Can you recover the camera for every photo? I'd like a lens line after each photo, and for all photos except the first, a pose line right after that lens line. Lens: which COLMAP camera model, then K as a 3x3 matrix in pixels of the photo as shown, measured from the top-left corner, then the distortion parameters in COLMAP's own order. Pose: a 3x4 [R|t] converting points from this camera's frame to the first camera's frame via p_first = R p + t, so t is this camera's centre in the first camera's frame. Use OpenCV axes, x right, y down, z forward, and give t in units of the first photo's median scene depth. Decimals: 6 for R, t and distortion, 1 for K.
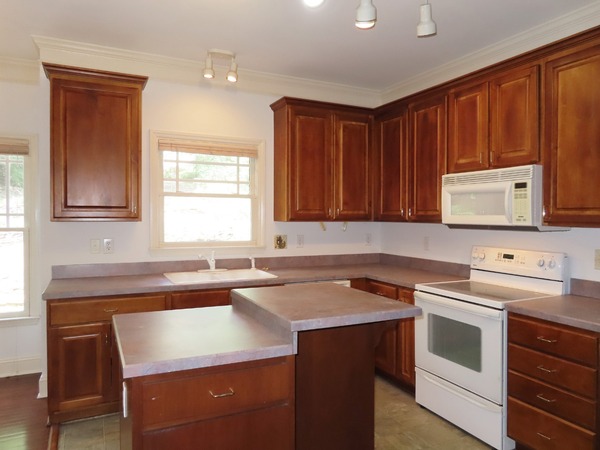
lens RADIAL K [[442.3, 0, 300.0], [0, 442.3, 225.0], [0, 0, 1]] dist [-0.004588, -0.001541]
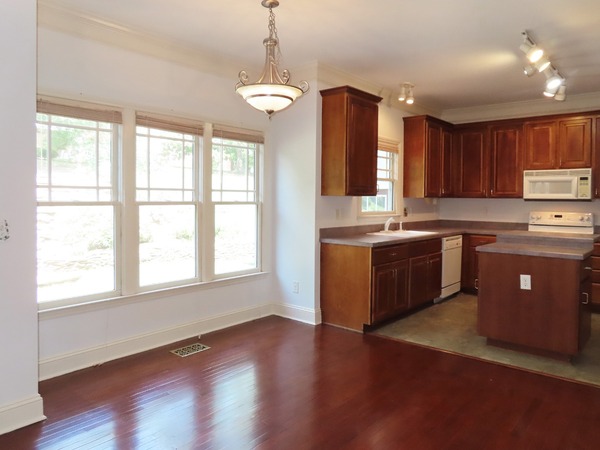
lens RADIAL K [[449.8, 0, 281.8], [0, 449.8, 211.3], [0, 0, 1]] dist [-0.001563, 0.000454]
pose [[0.913152, -0.008088, 0.407538, -1.284024], [0.004473, 0.999942, 0.009821, 0.025273], [-0.407594, -0.007145, 0.913135, -0.232149]]
